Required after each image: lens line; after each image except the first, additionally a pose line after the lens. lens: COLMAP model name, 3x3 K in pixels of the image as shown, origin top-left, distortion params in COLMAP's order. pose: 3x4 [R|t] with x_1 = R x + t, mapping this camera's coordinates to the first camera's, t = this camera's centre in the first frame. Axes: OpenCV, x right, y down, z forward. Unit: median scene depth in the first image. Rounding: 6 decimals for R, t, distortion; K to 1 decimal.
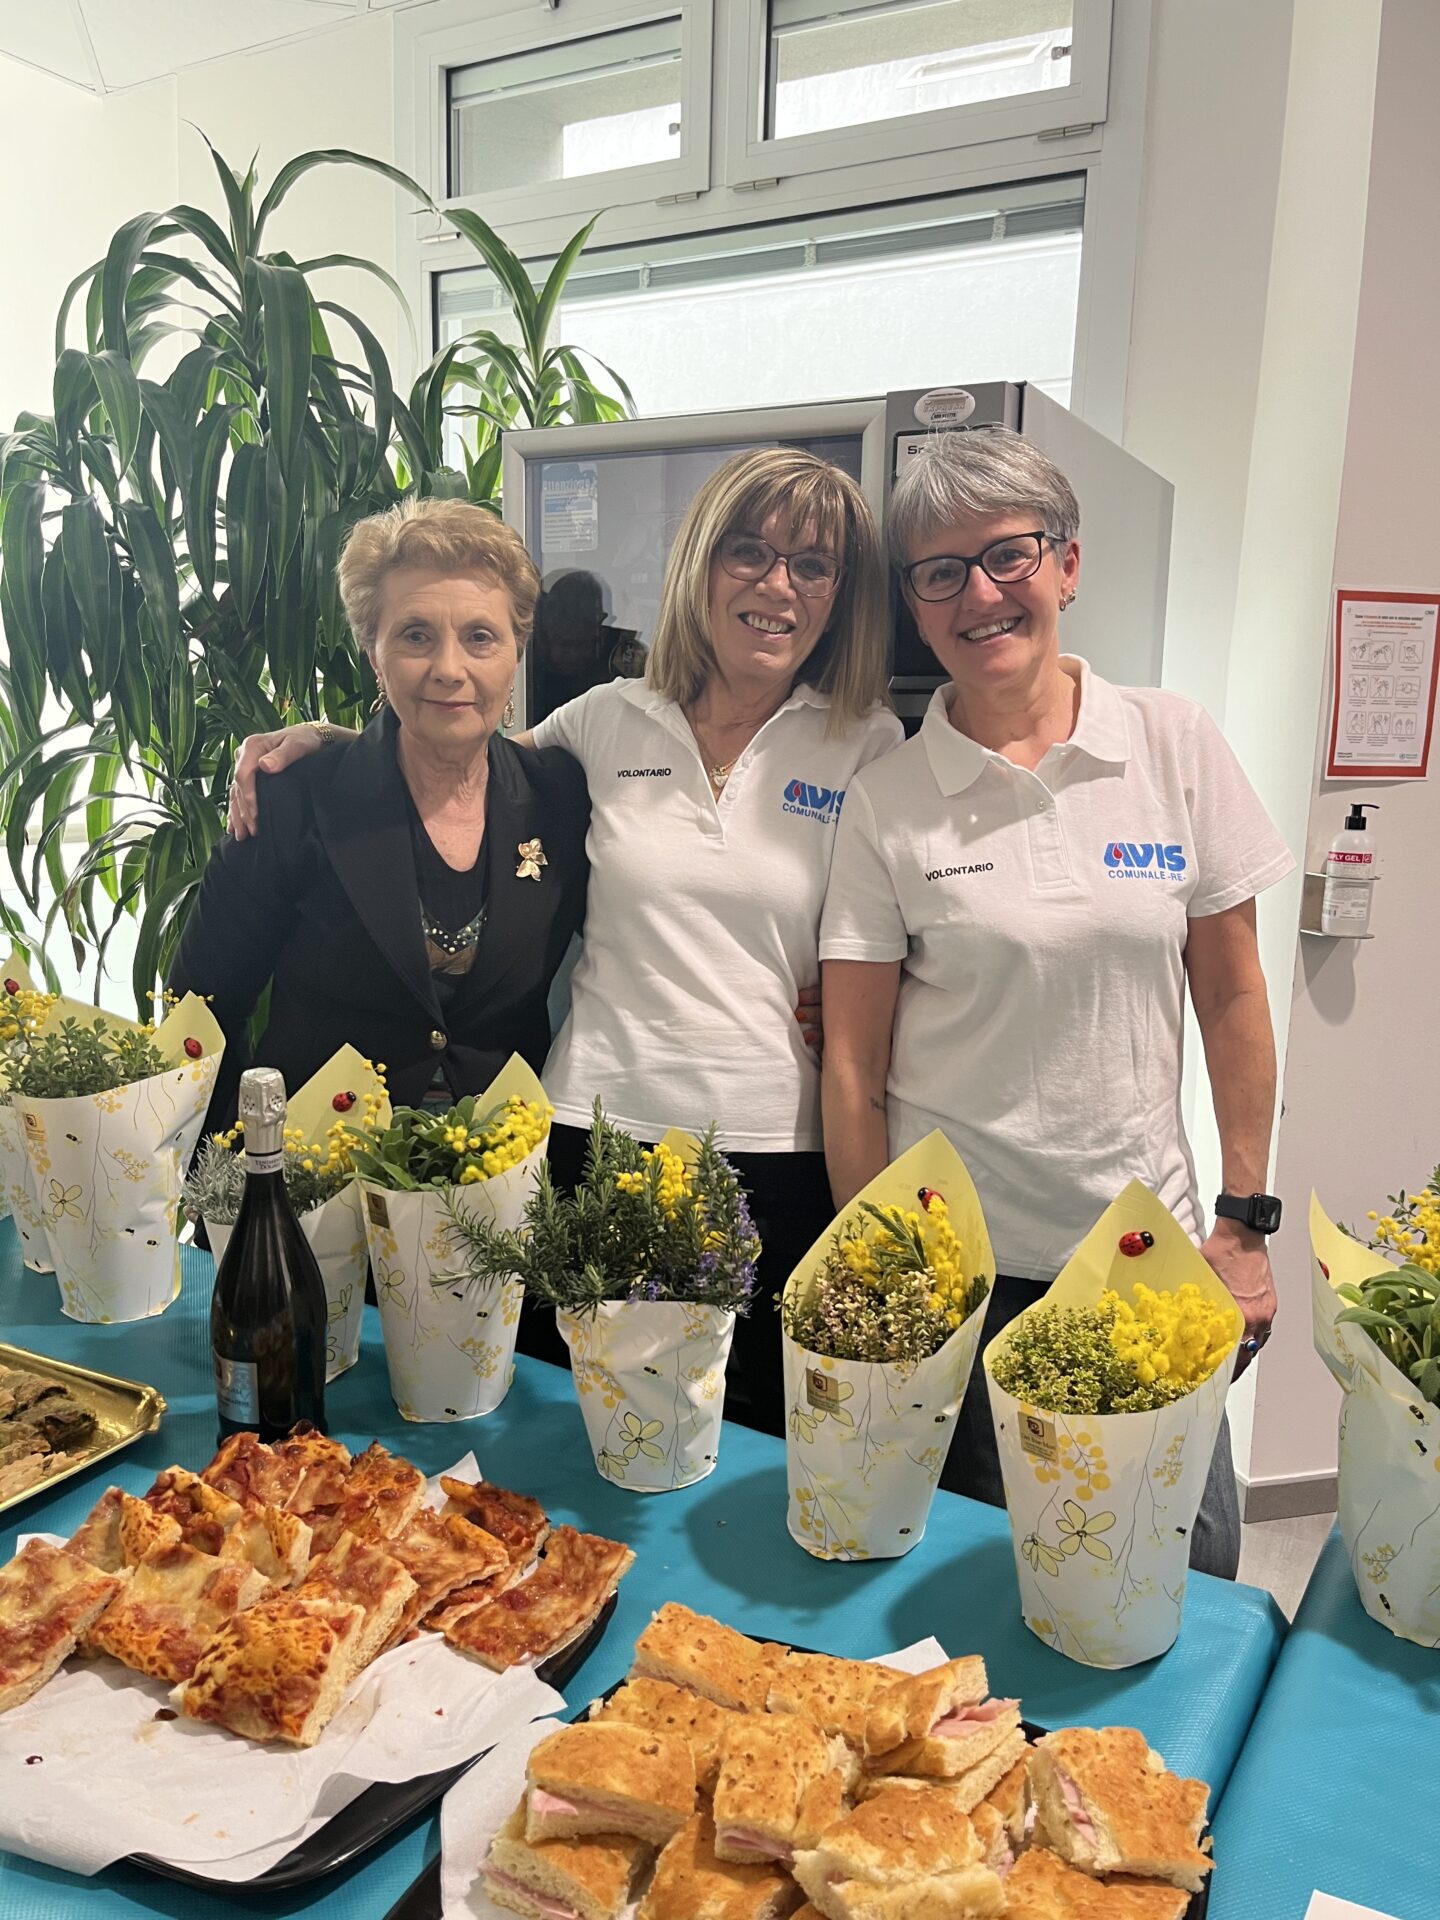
lens RADIAL K [[1469.1, 0, 730.8], [0, 1469.1, 966.0], [0, 0, 1]] dist [0.047137, -0.066997]
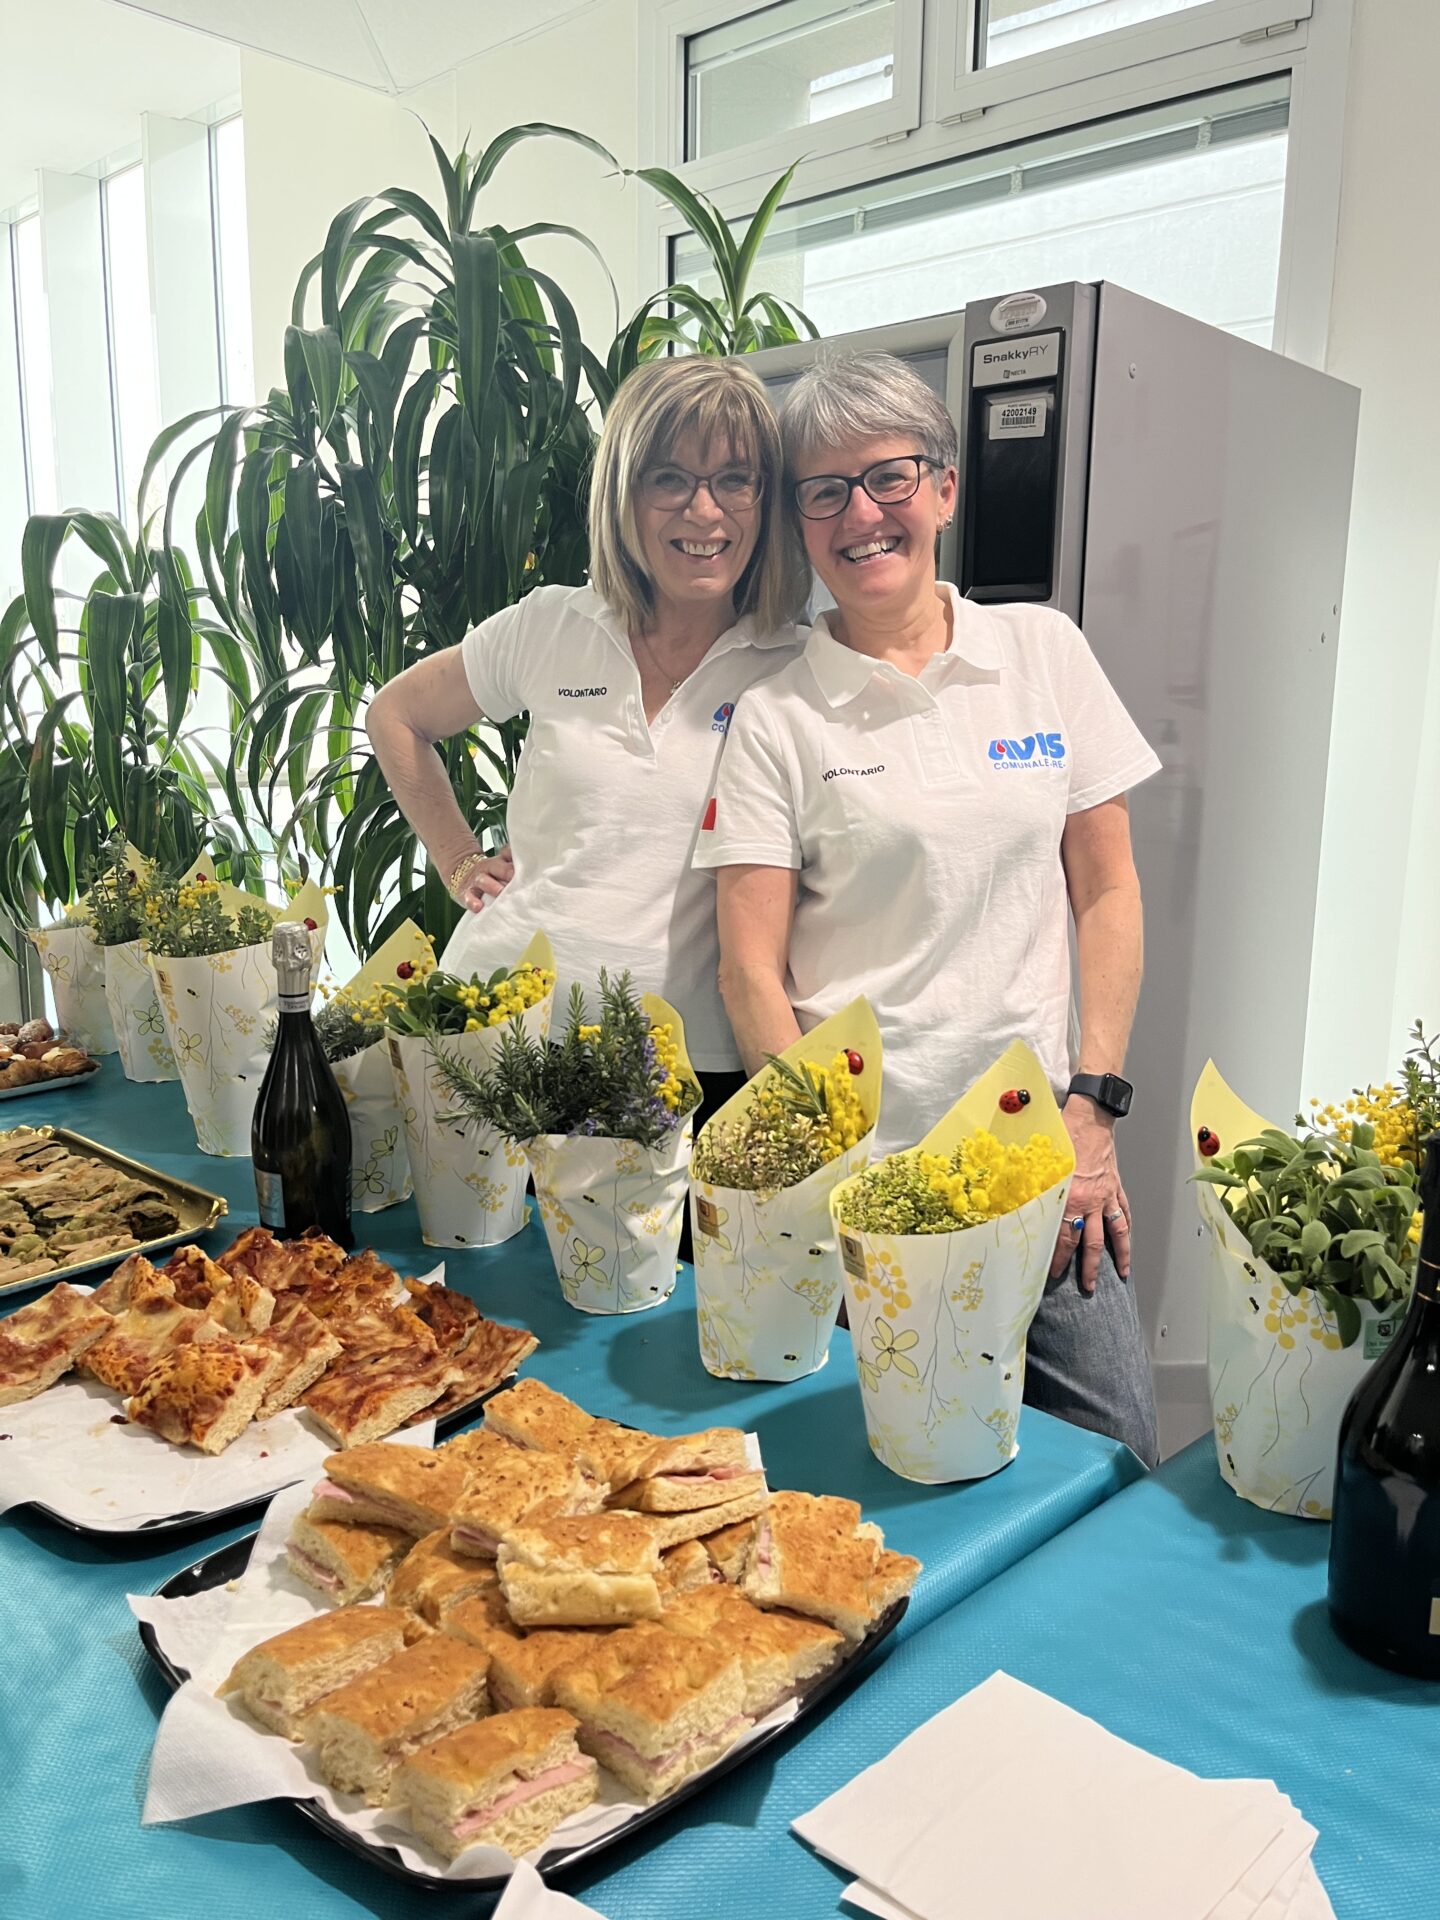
lens RADIAL K [[1469.1, 0, 705.9], [0, 1469.1, 965.4], [0, 0, 1]] dist [0.047137, -0.066997]
pose [[0.969629, 0.032730, -0.242382, 0.290710], [-0.028432, 0.999371, 0.021210, 0.072278], [0.242924, -0.013674, 0.969949, -0.047075]]
